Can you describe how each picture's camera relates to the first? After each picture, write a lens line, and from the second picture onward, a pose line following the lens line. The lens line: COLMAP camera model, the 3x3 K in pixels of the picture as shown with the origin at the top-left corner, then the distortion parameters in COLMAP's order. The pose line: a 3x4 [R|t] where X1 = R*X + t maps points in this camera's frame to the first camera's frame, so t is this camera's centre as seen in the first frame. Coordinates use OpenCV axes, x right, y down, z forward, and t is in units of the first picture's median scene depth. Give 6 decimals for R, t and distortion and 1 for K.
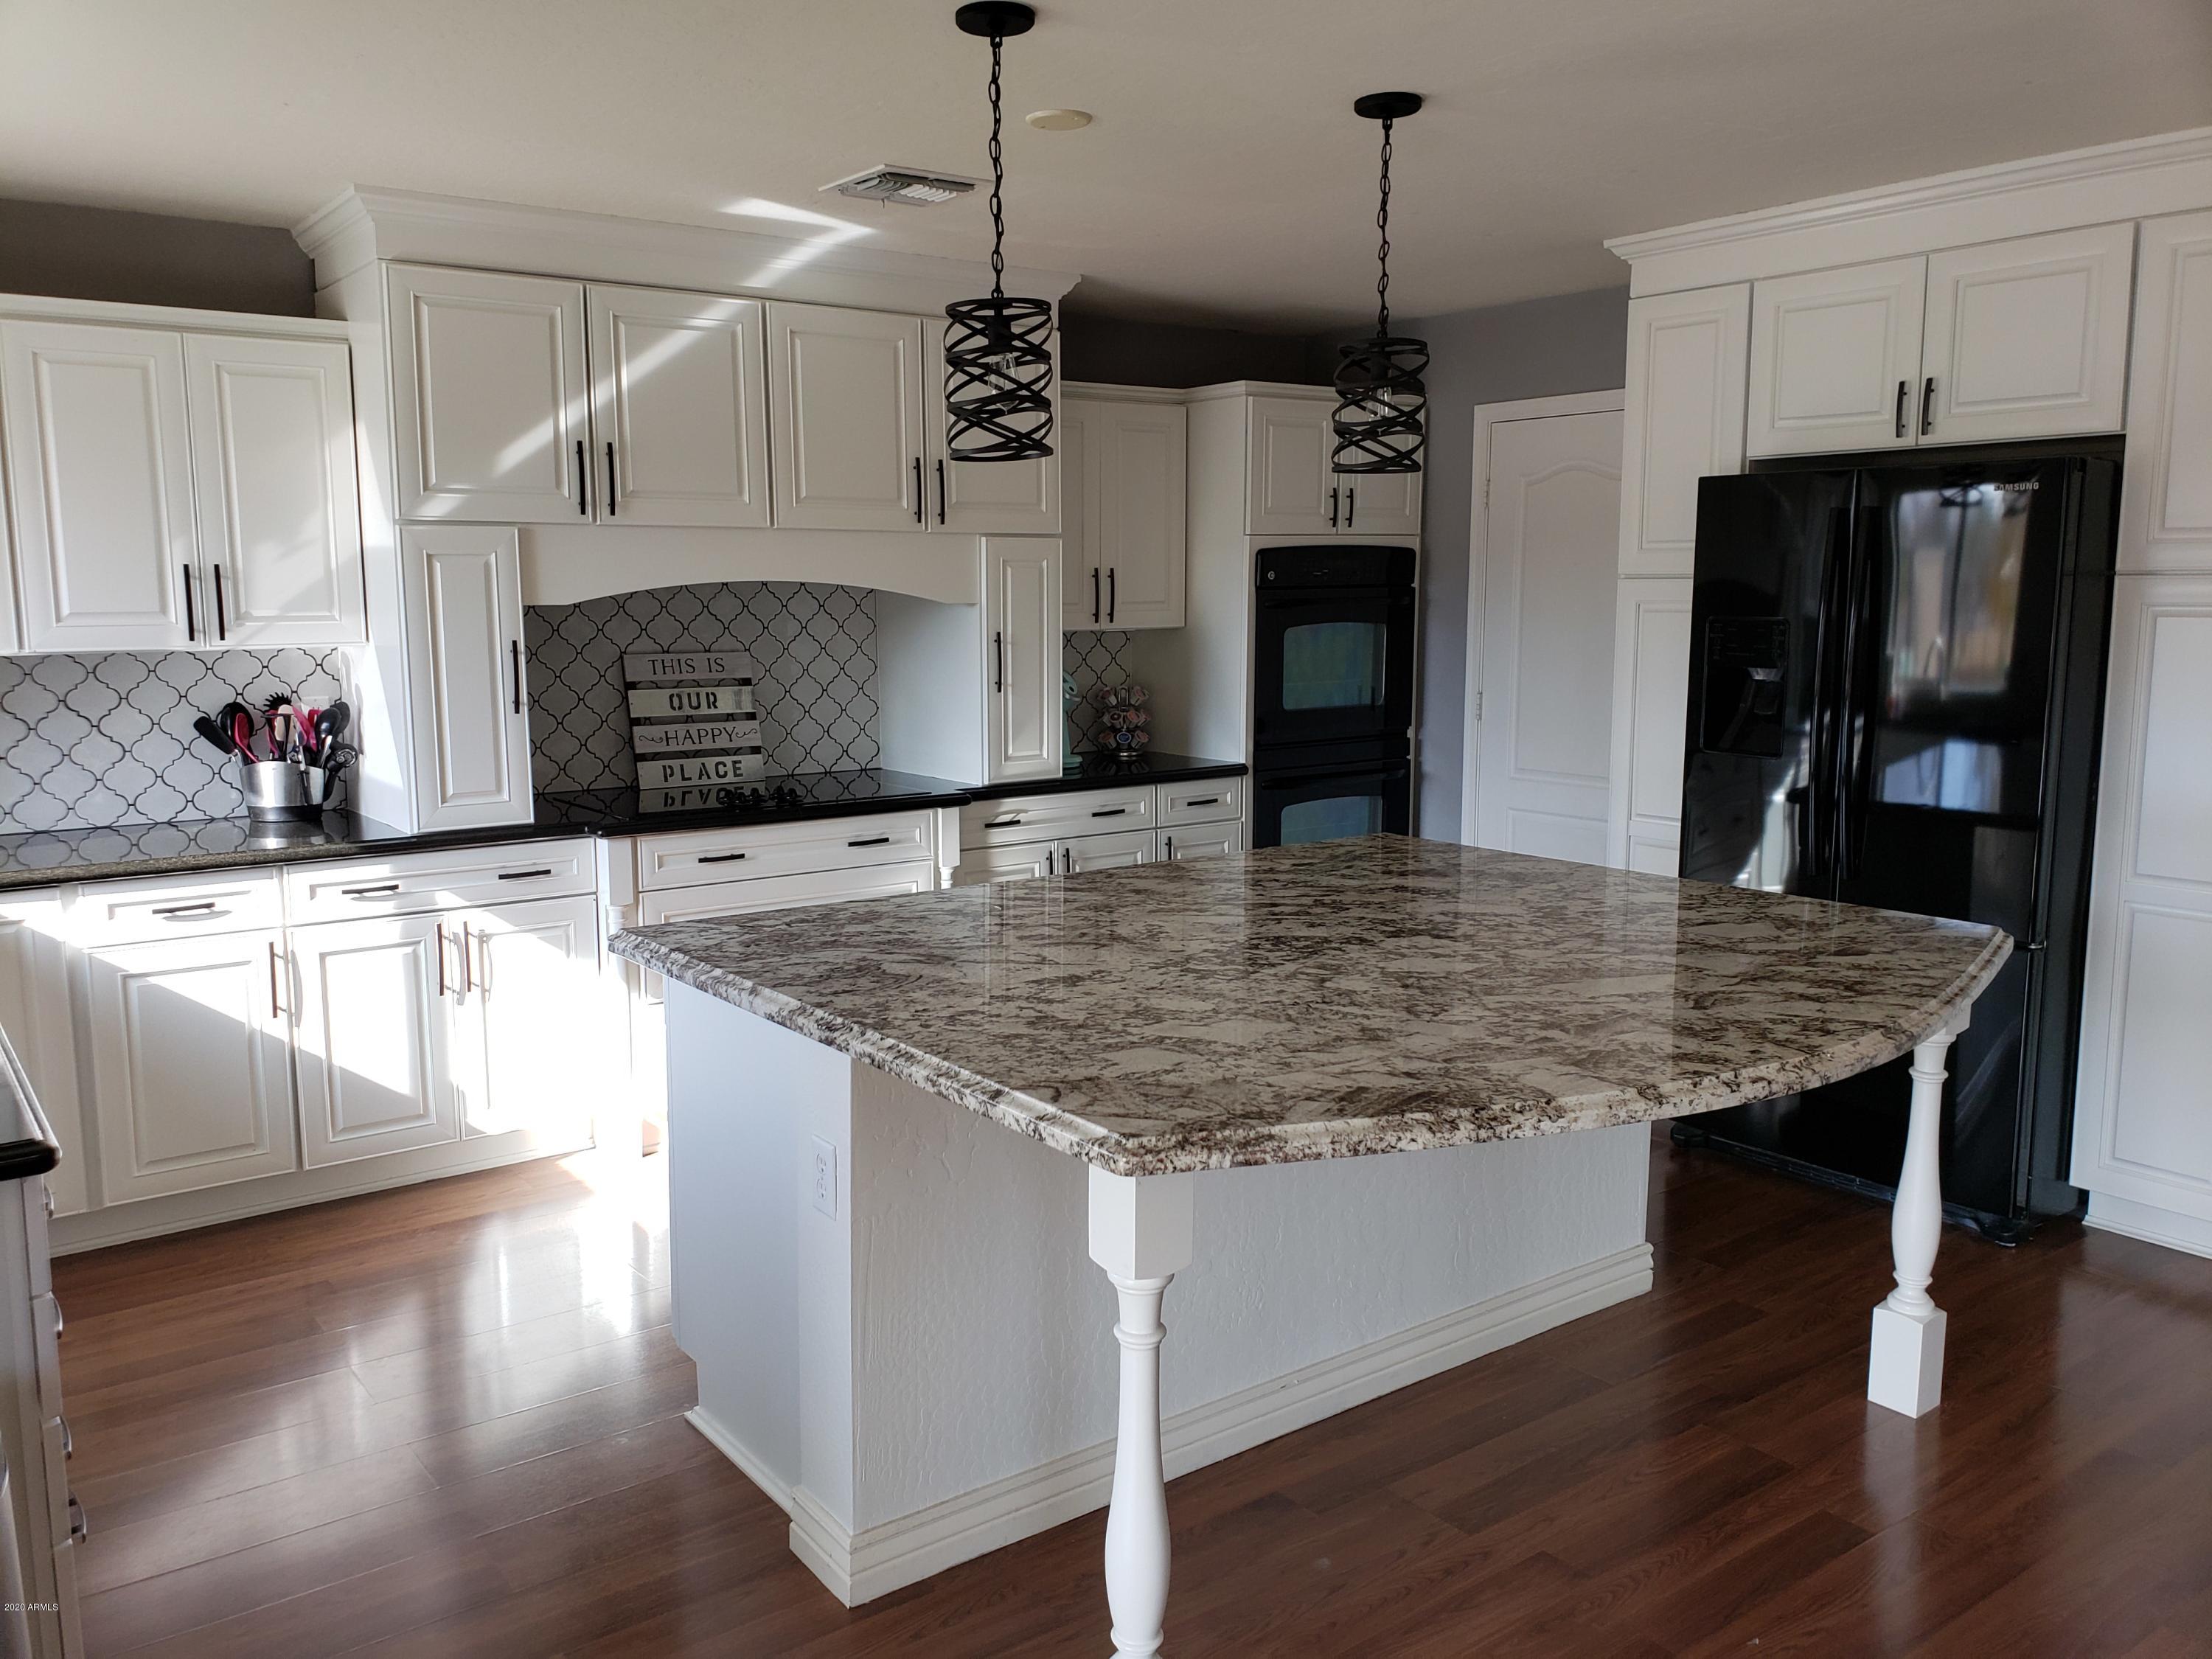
lens RADIAL K [[1721.6, 0, 1106.5], [0, 1721.6, 826.9], [0, 0, 1]] dist [0.067654, -0.059115]
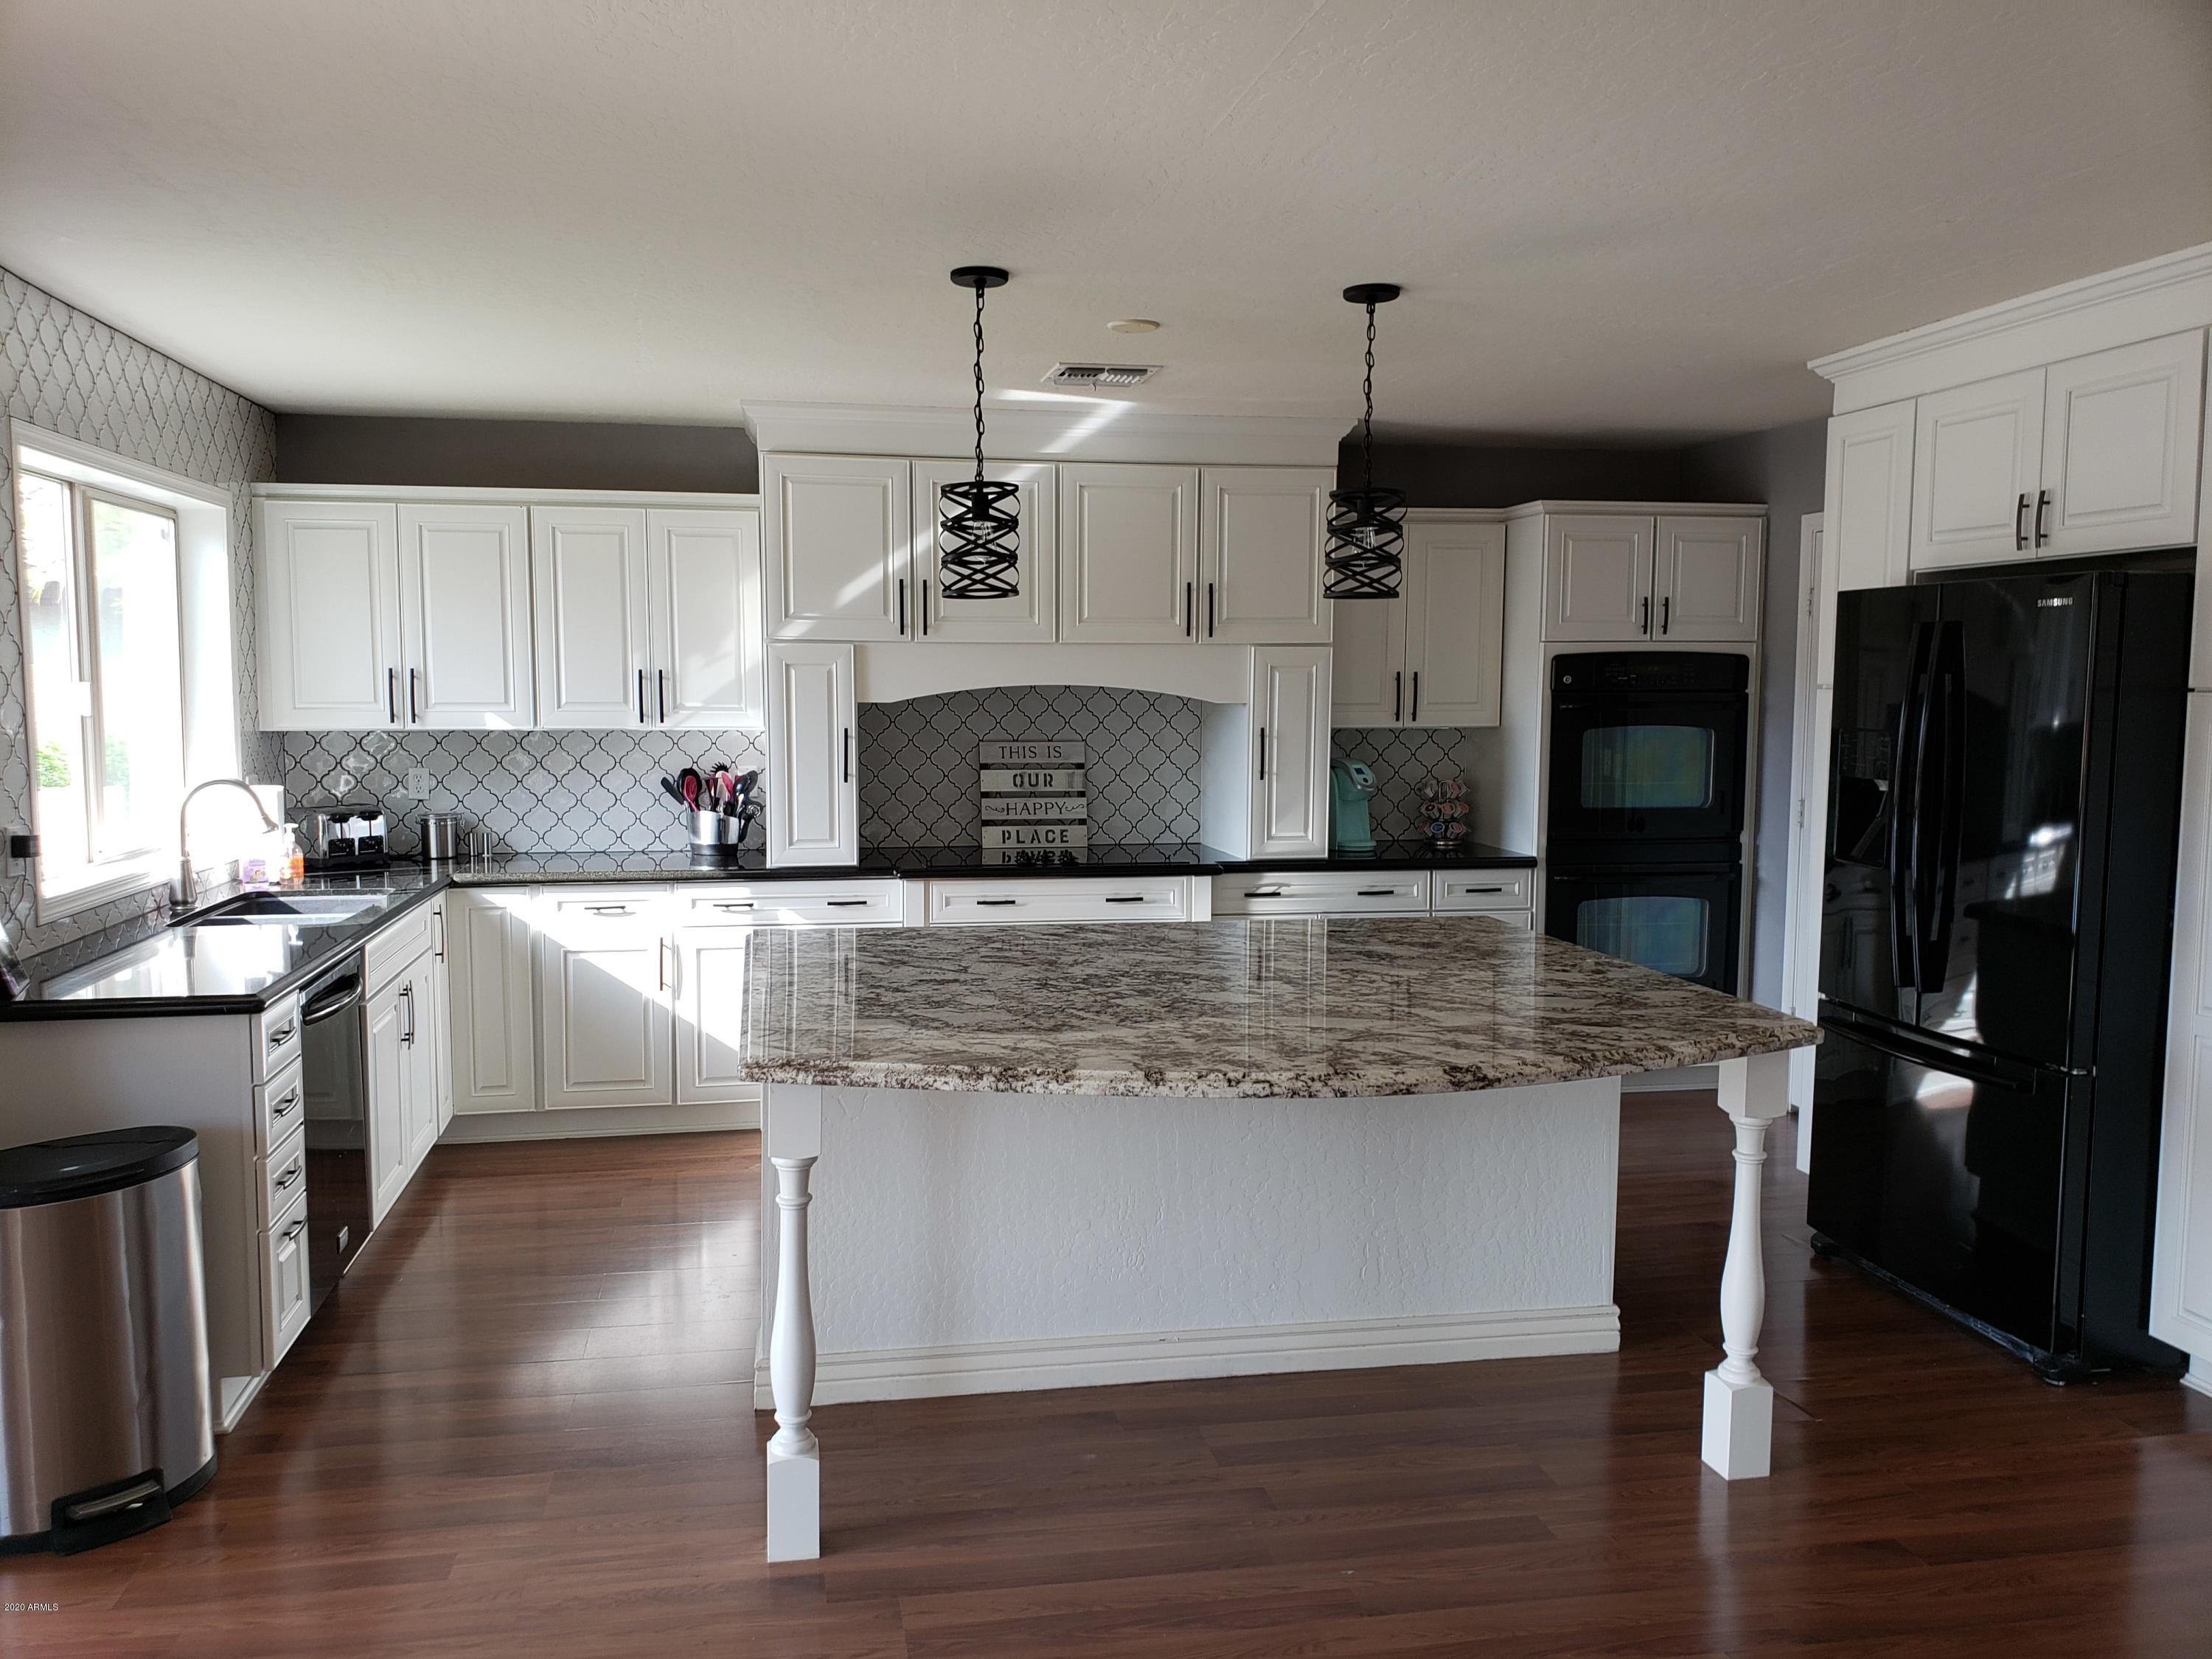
lens RADIAL K [[1721.6, 0, 1085.3], [0, 1721.6, 831.5], [0, 0, 1]] dist [0.067654, -0.059115]
pose [[0.899301, 0.045851, -0.434920, 0.394244], [-0.069102, 0.996894, -0.037789, 0.009454], [0.431836, 0.064038, 0.899676, -0.103632]]
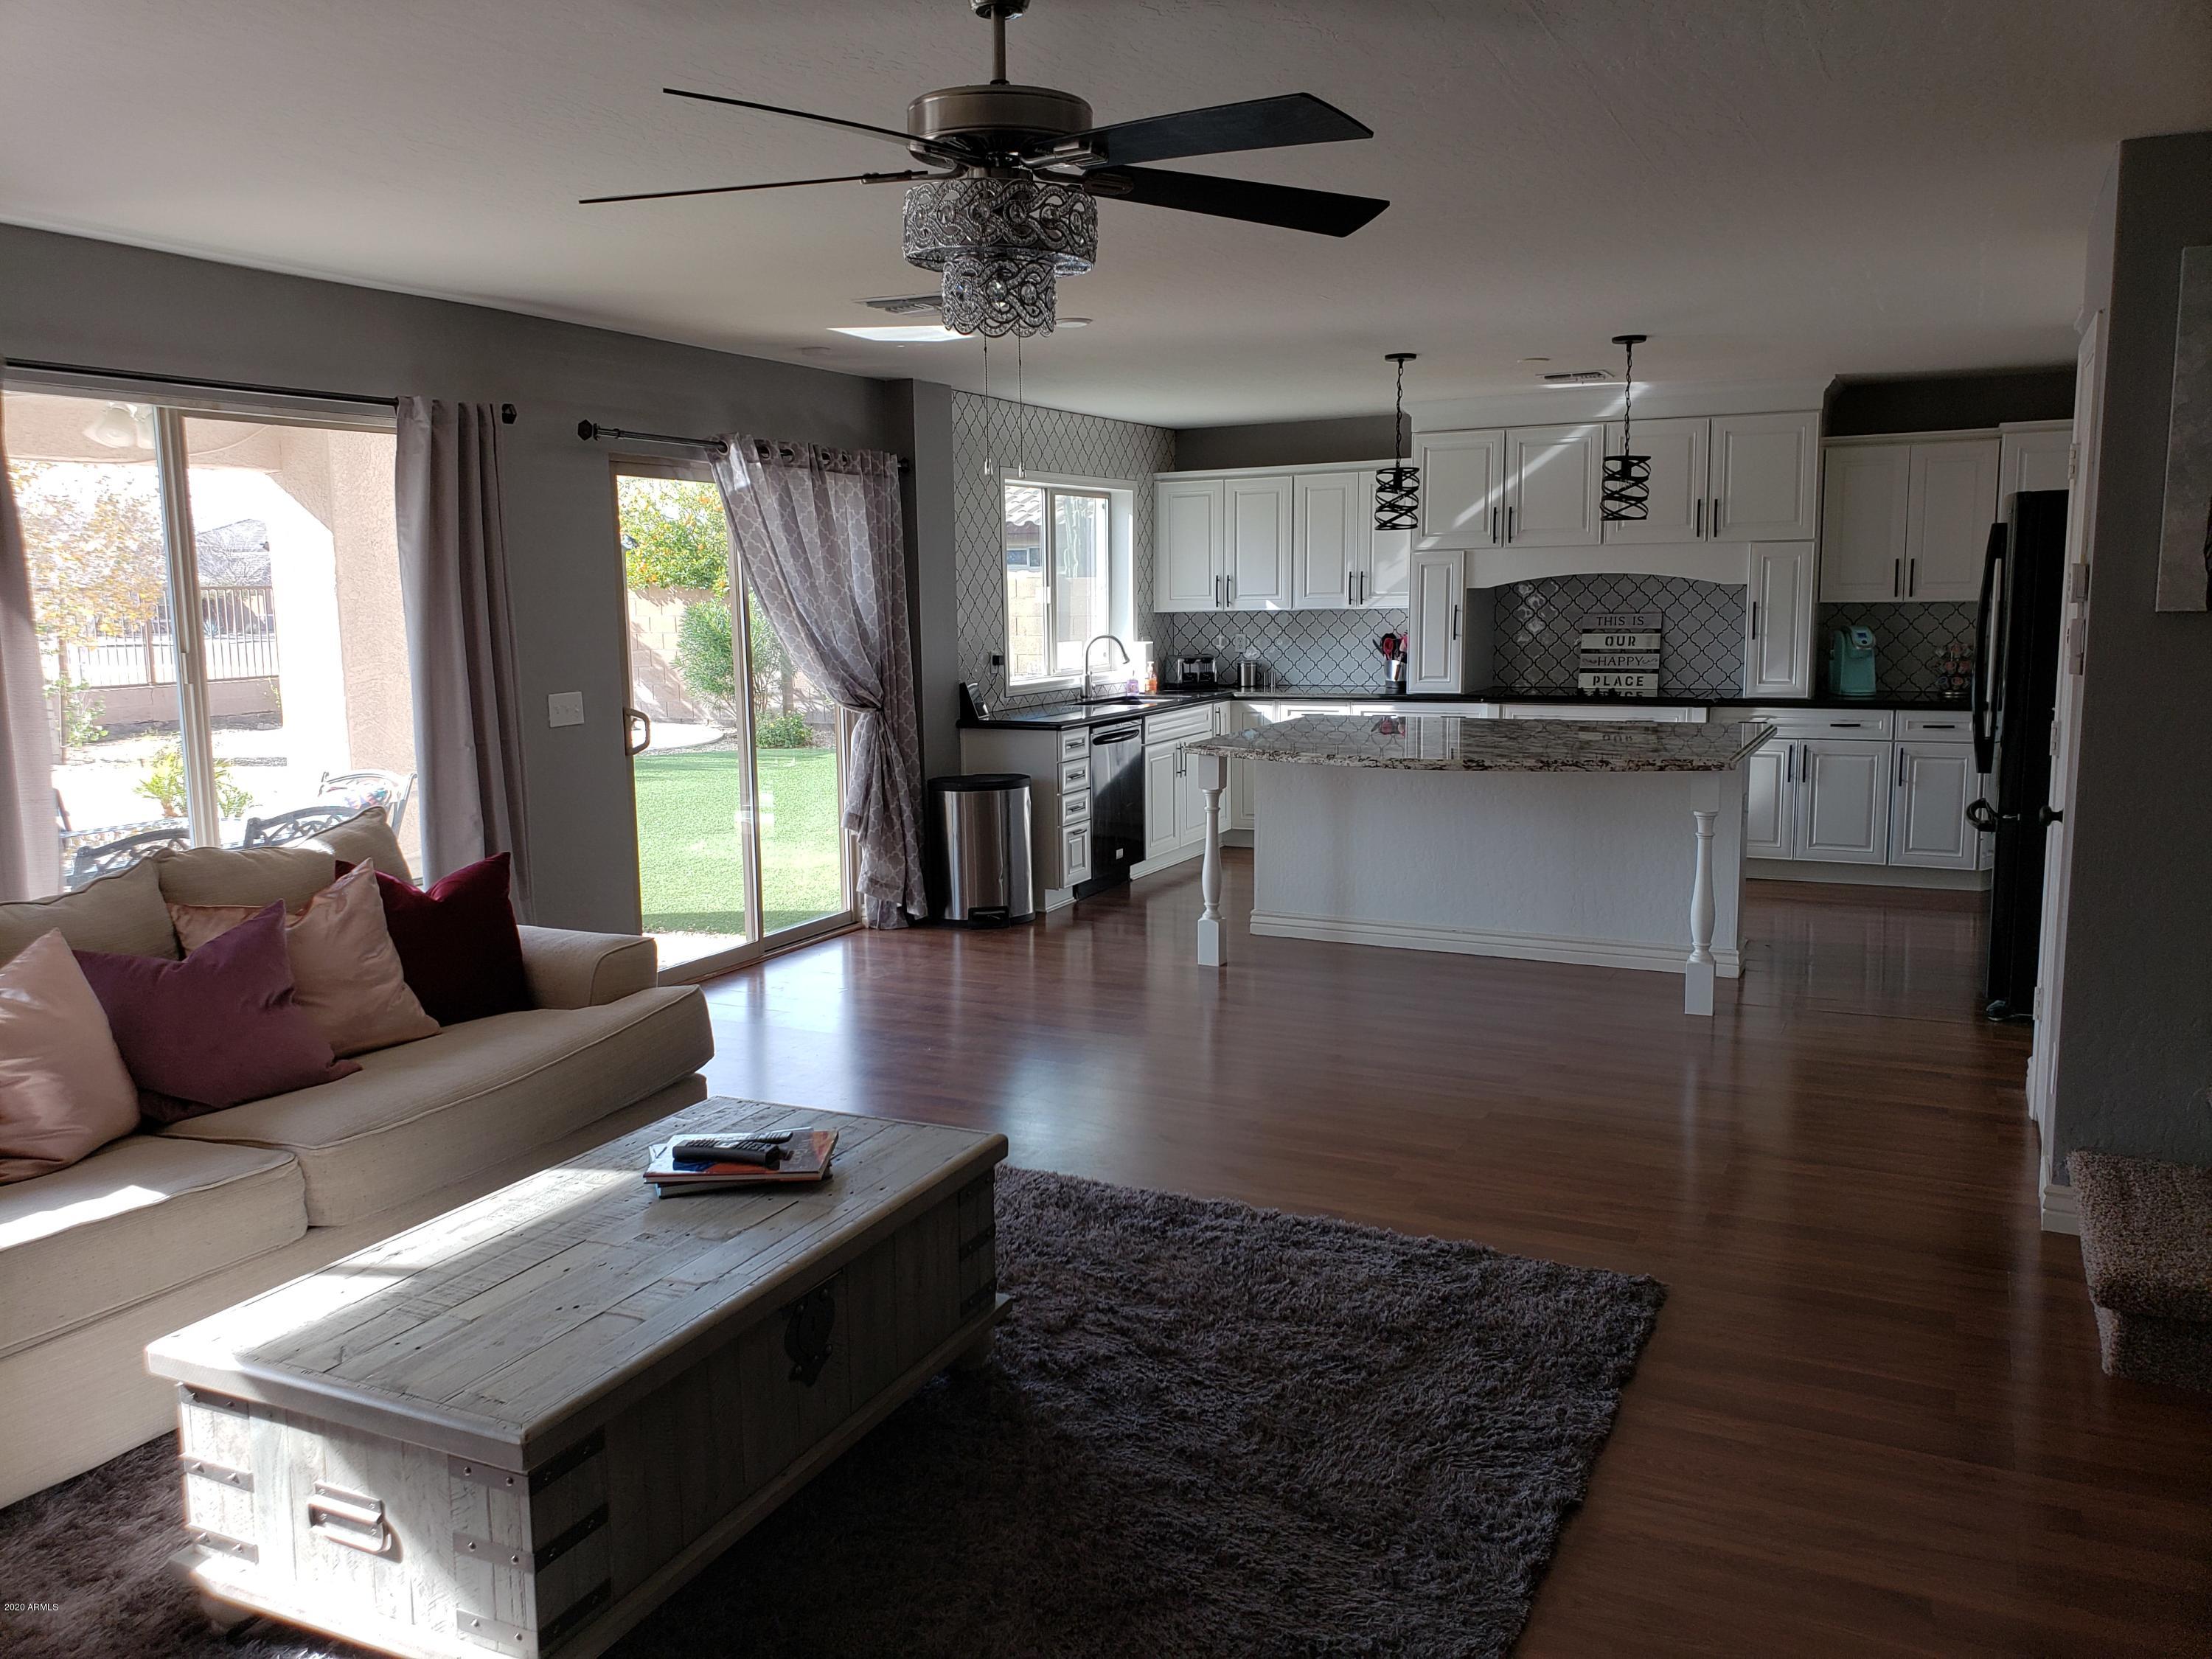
lens RADIAL K [[1721.6, 0, 1100.4], [0, 1721.6, 835.0], [0, 0, 1]] dist [0.067654, -0.059115]
pose [[0.465300, 0.124577, -0.876343, 1.294164], [-0.109254, 0.990559, 0.082804, 0.041055], [0.878385, 0.057215, 0.474518, -0.348451]]
